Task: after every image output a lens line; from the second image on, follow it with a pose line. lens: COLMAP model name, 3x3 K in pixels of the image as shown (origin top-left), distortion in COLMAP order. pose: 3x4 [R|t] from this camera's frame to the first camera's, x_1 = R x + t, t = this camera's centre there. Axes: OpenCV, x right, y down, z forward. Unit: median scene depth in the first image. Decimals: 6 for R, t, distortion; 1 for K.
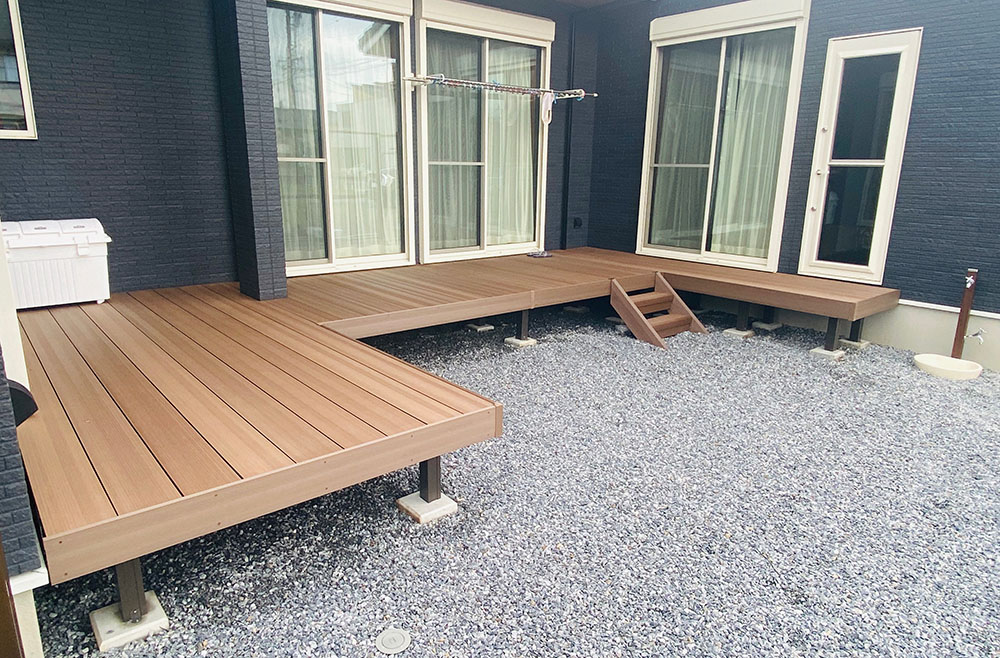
lens RADIAL K [[643.3, 0, 500.0], [0, 643.3, 329.0], [0, 0, 1]] dist [0.000720, 0.000074]
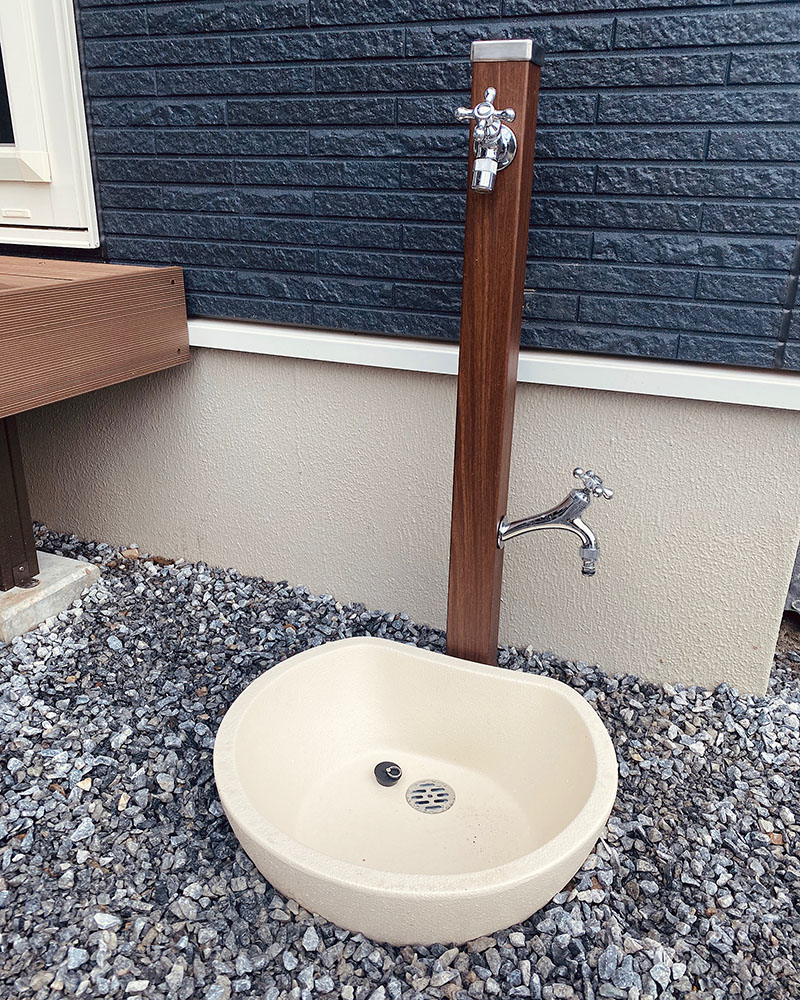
lens RADIAL K [[815.4, 0, 400.0], [0, 815.4, 500.0], [0, 0, 1]] dist [-0.000069, -0.000016]
pose [[0.861143, -0.185855, 0.473171, 0.618210], [0.120721, 0.978912, 0.164798, -0.030221], [-0.493821, -0.084793, 0.865419, 0.854855]]
